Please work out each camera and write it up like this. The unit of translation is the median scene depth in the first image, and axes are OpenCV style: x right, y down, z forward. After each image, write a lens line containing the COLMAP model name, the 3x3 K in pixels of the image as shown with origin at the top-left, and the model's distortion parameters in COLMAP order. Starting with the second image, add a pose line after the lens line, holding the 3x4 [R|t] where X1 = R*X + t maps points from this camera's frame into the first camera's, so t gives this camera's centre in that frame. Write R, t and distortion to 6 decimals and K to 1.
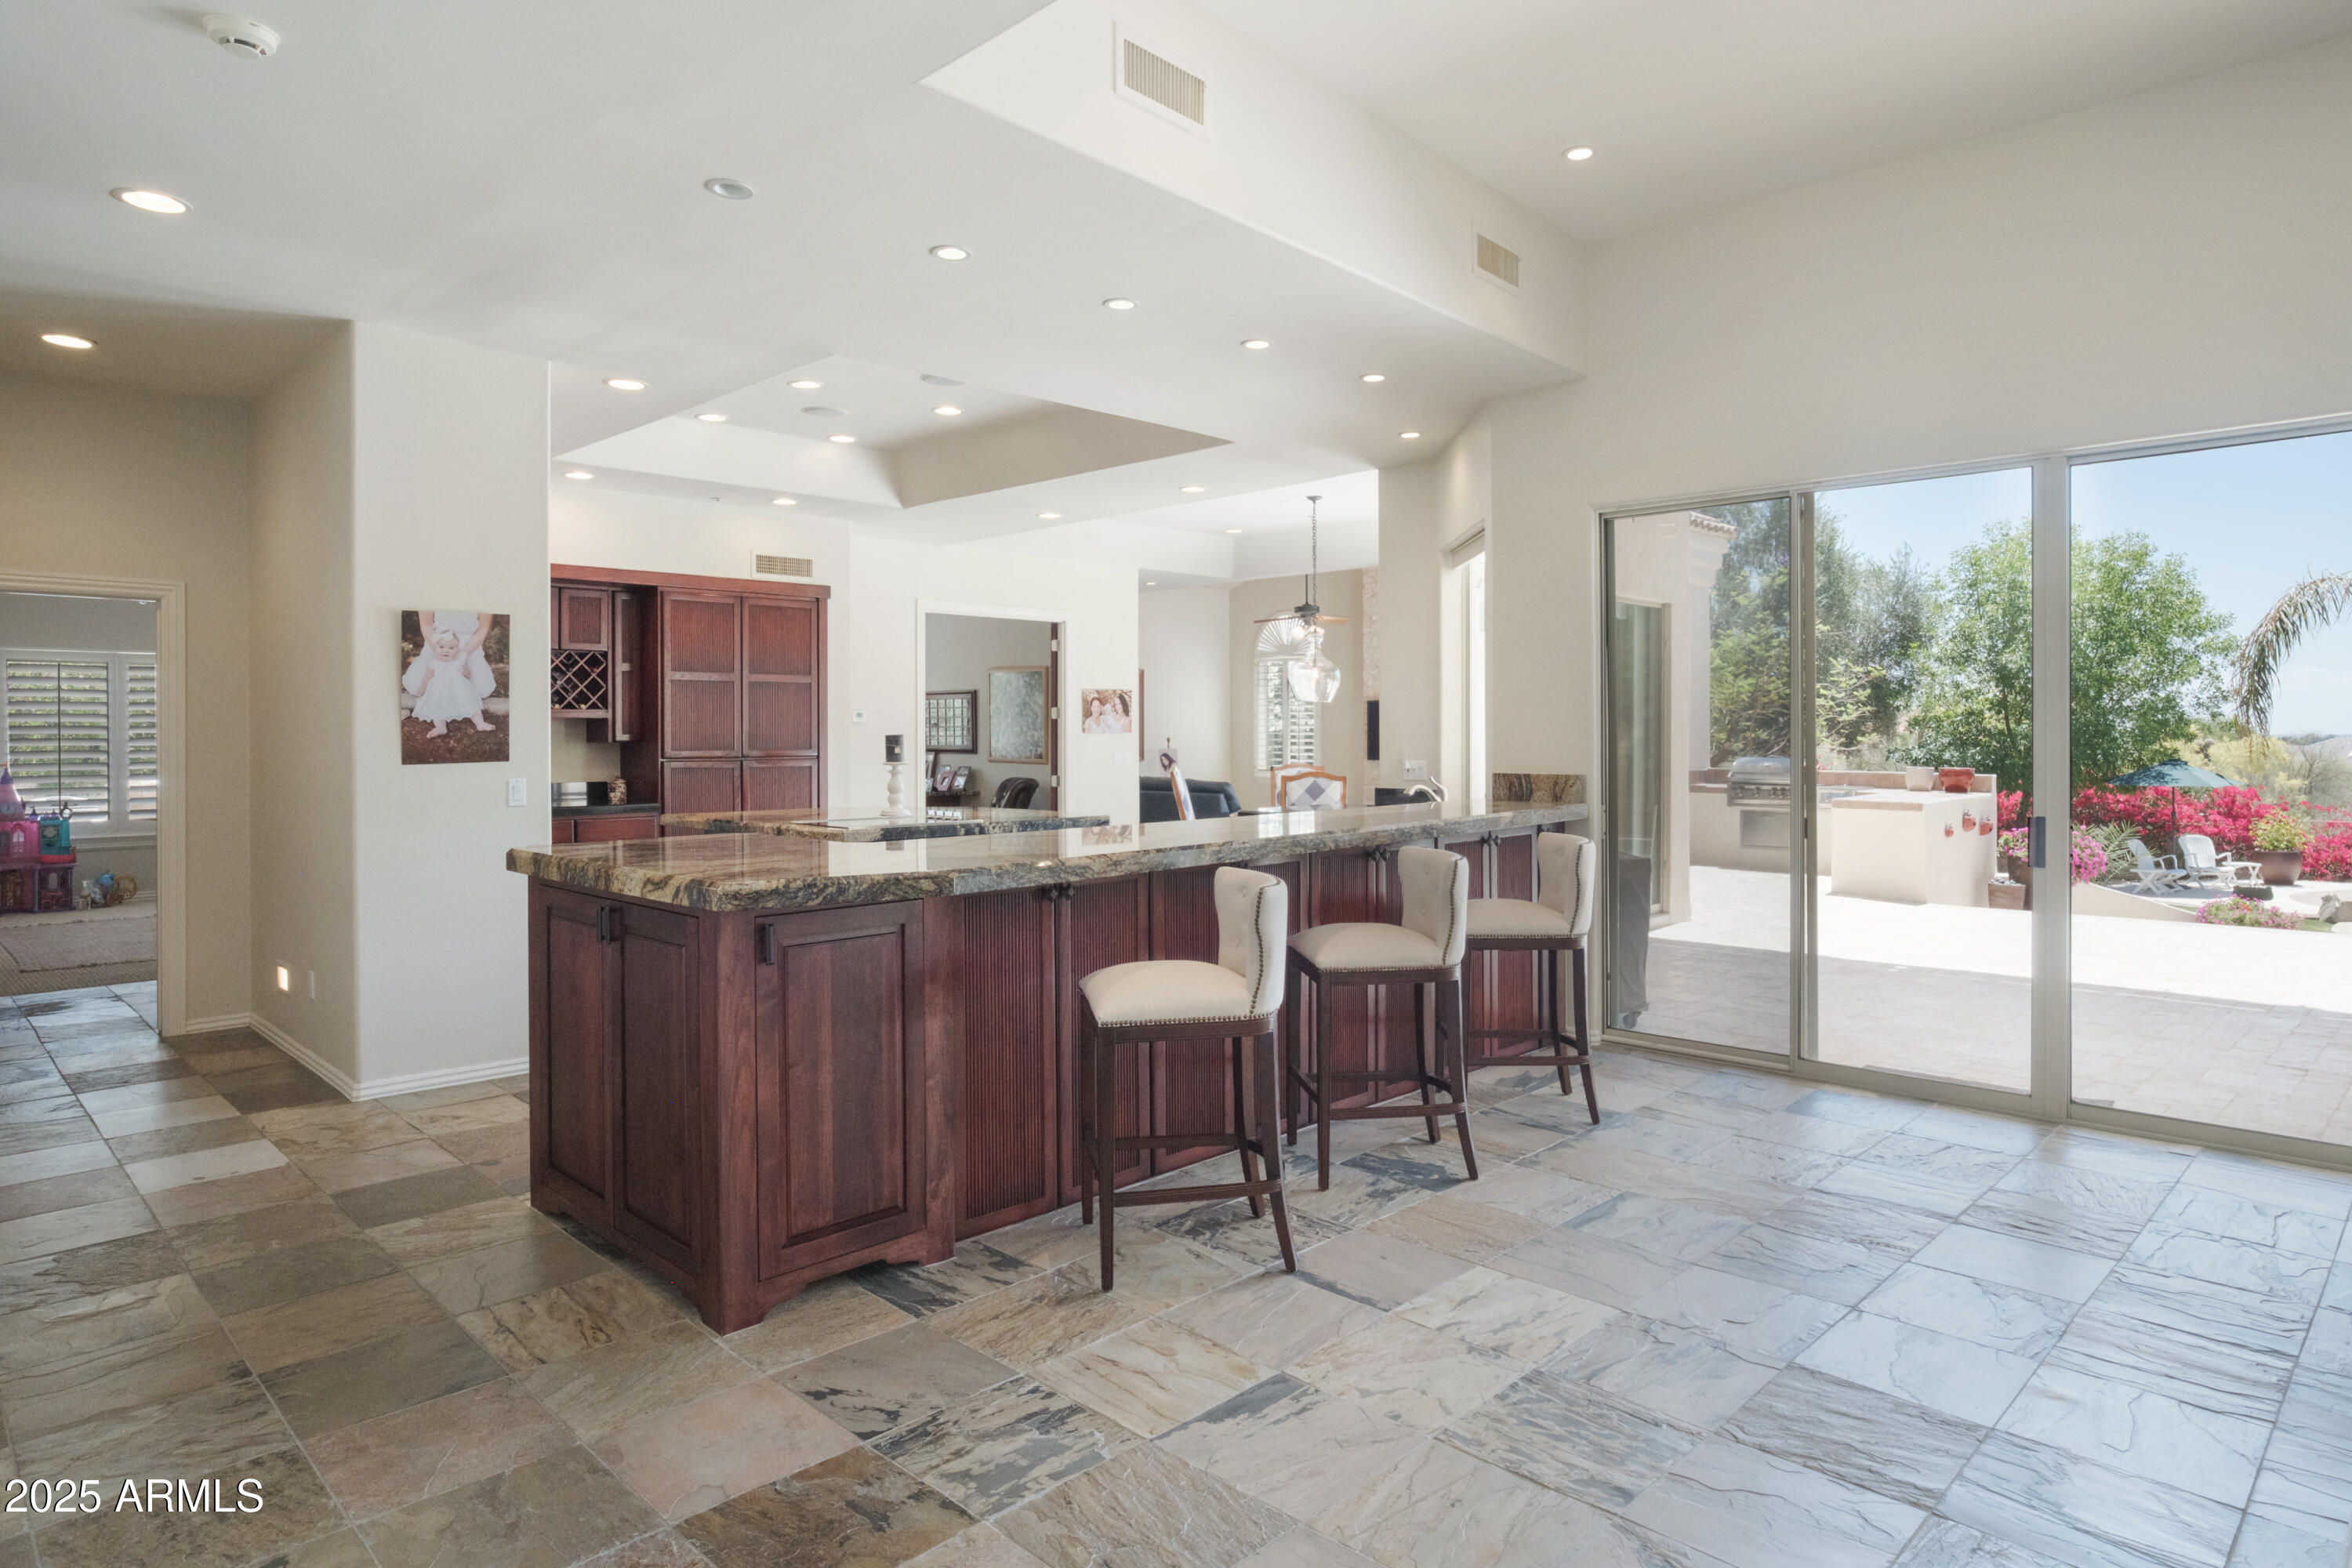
lens RADIAL K [[1384.4, 0, 1177.3], [0, 1384.4, 740.7], [0, 0, 1]] dist [-0.018876, 0.020292]
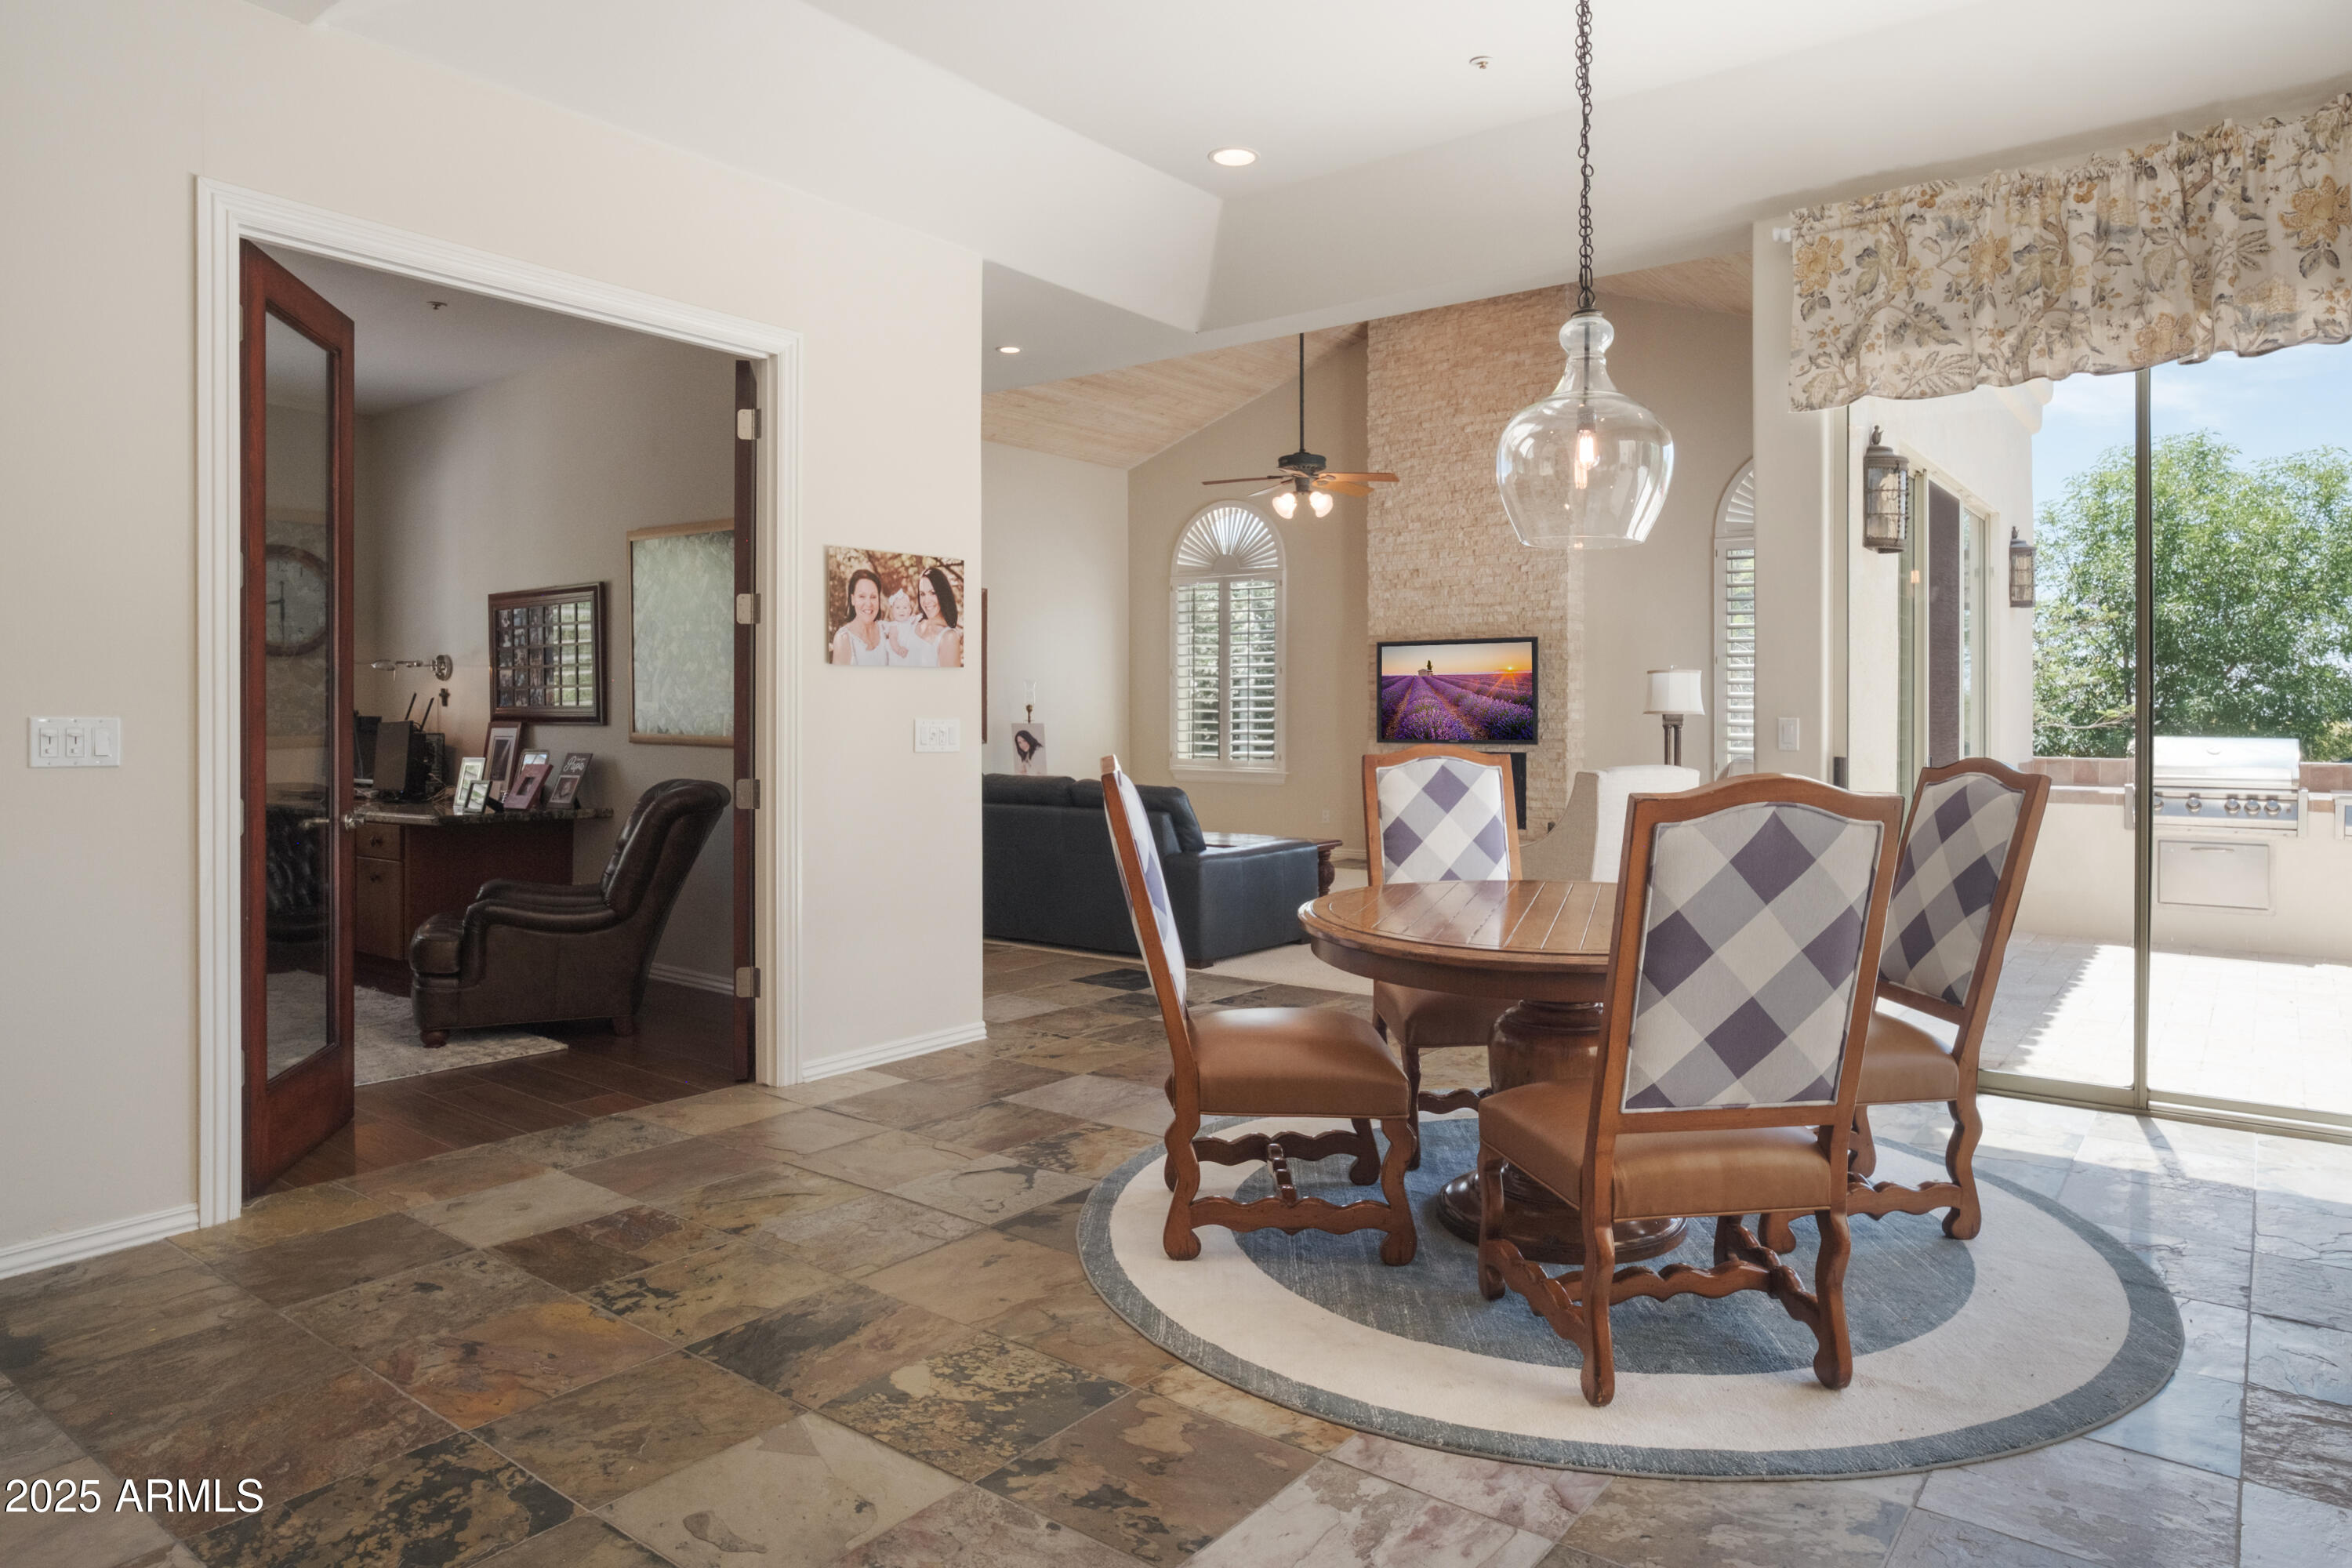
lens RADIAL K [[1384.4, 0, 1214.3], [0, 1384.4, 734.6], [0, 0, 1]] dist [-0.018876, 0.020292]
pose [[0.989214, 0.008931, 0.146202, -0.039414], [-0.009159, 0.999958, 0.000887, 0.024171], [-0.146188, -0.002216, 0.989254, 1.225505]]
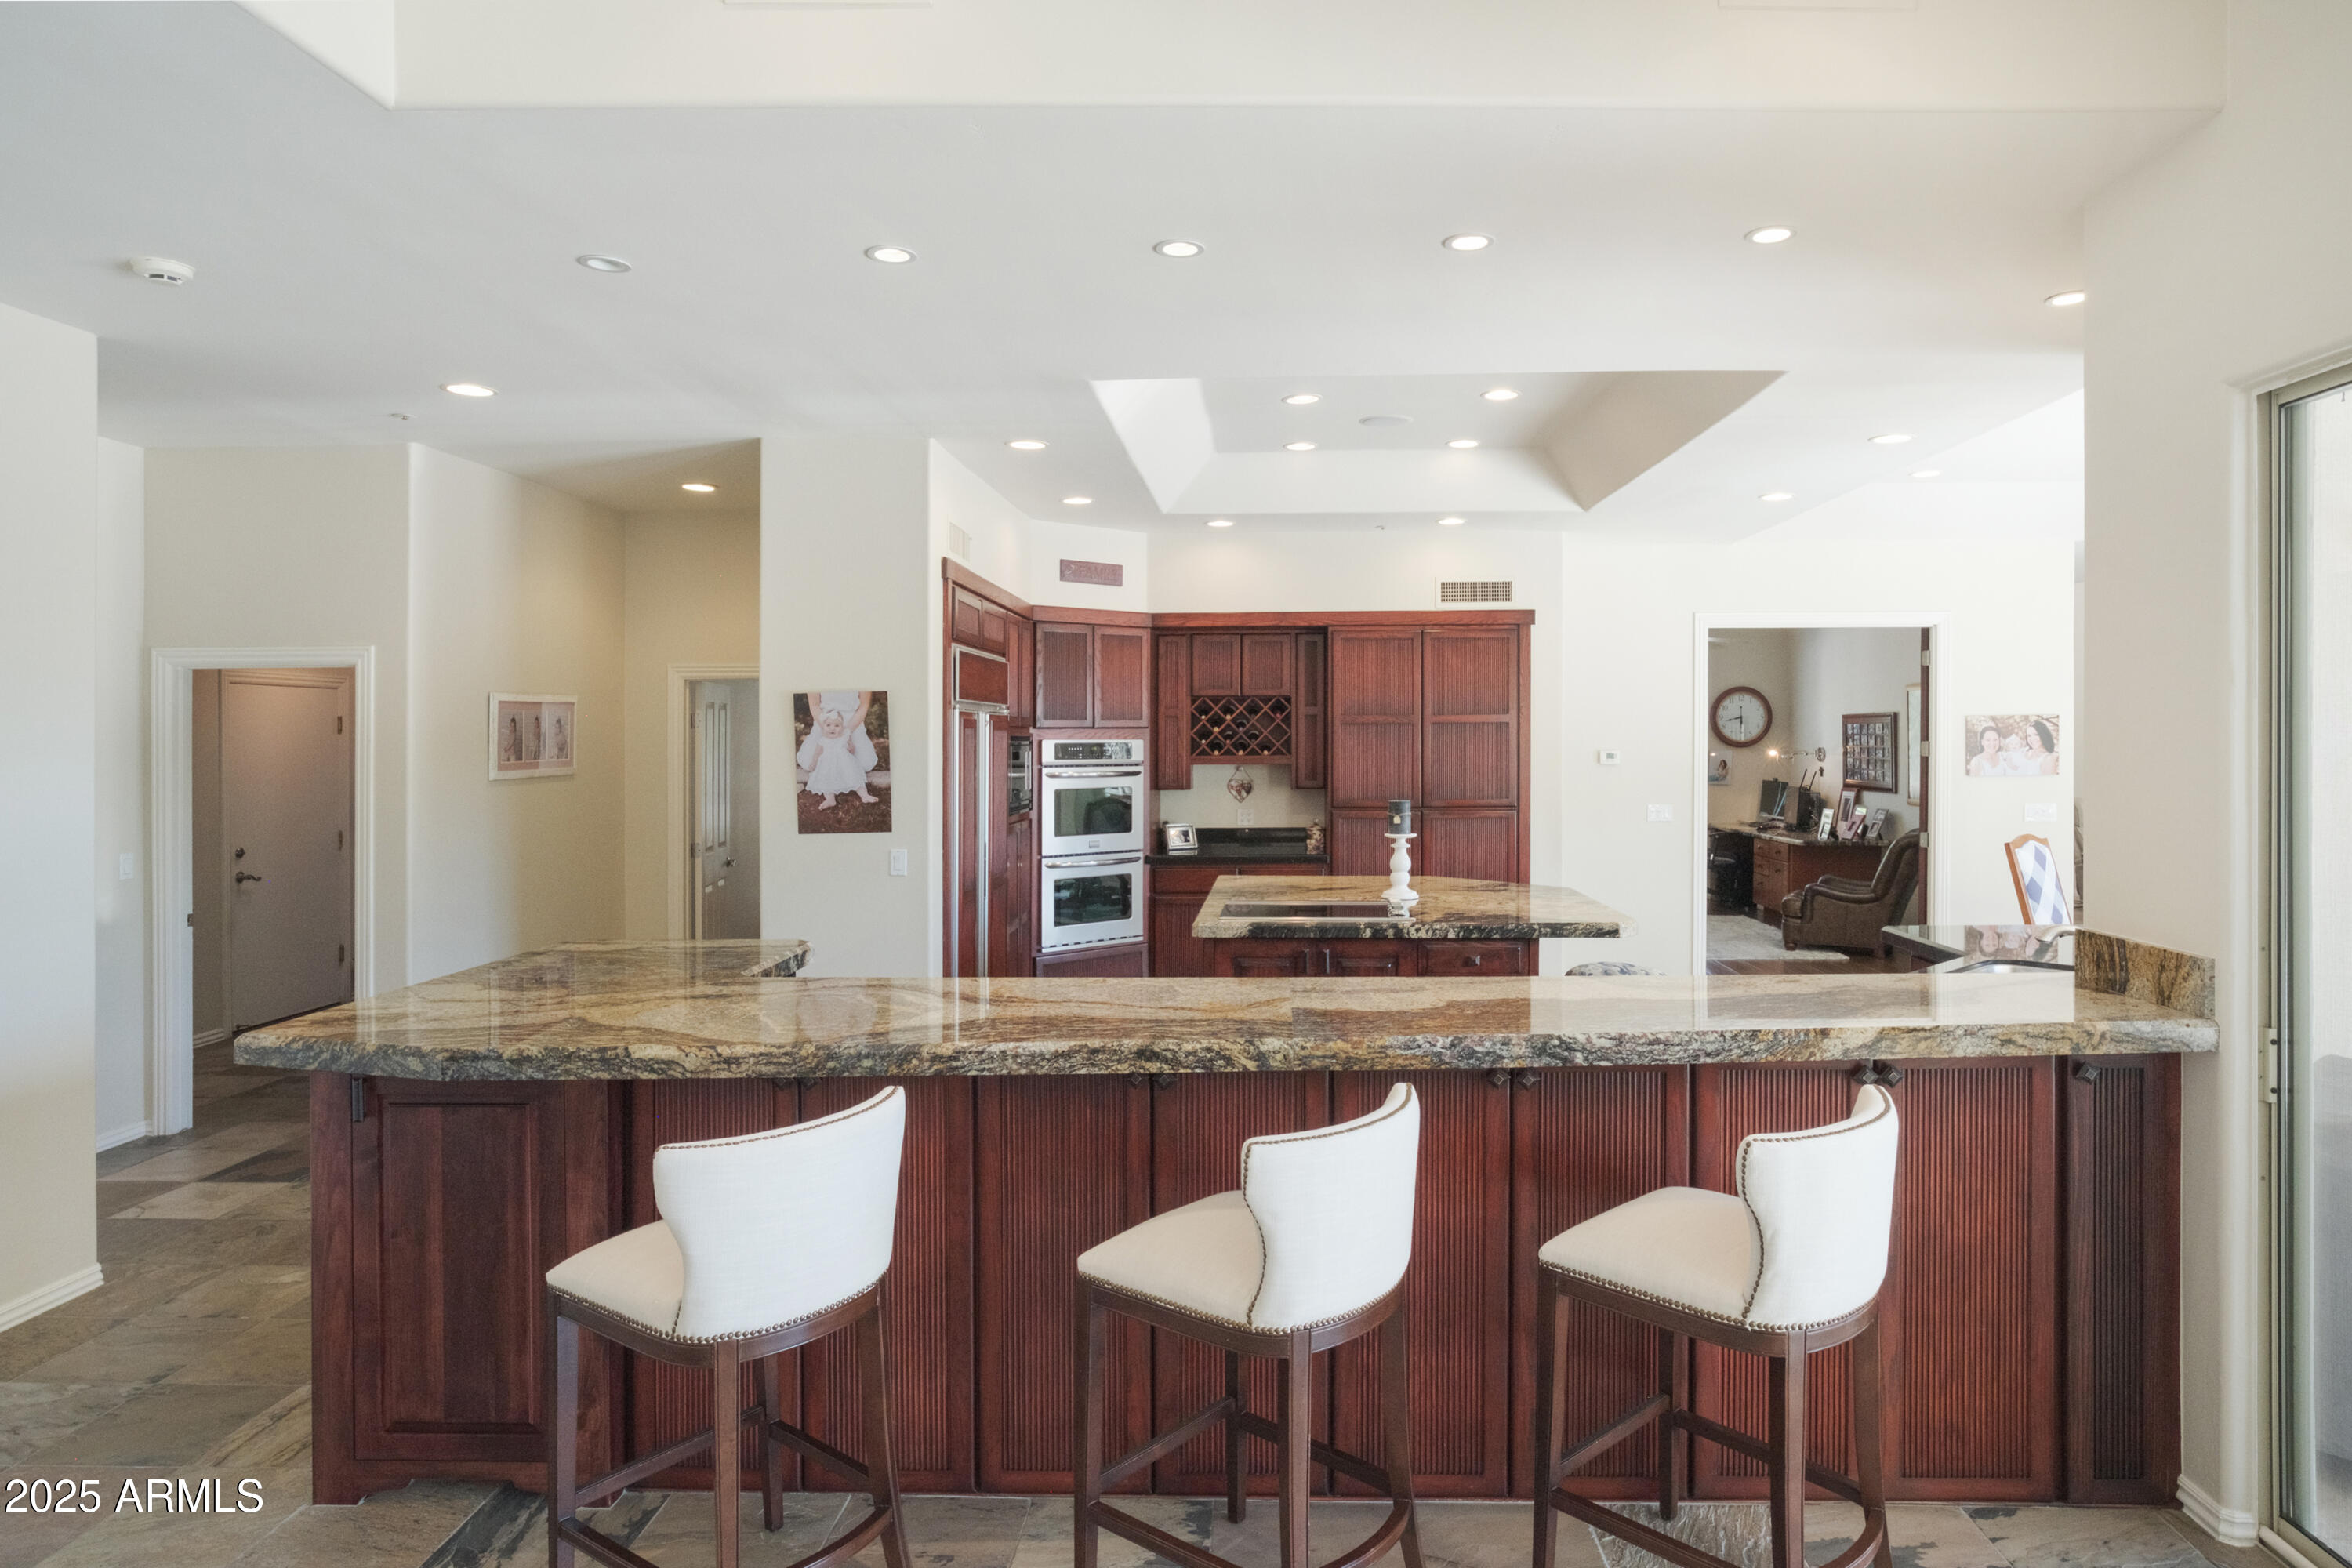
lens RADIAL K [[1384.4, 0, 1225.5], [0, 1384.4, 765.6], [0, 0, 1]] dist [-0.018876, 0.020292]
pose [[0.672429, 0.014127, -0.740026, 0.411897], [0.000157, 0.999815, 0.019229, -0.049495], [0.740161, -0.013046, 0.672303, 0.436076]]
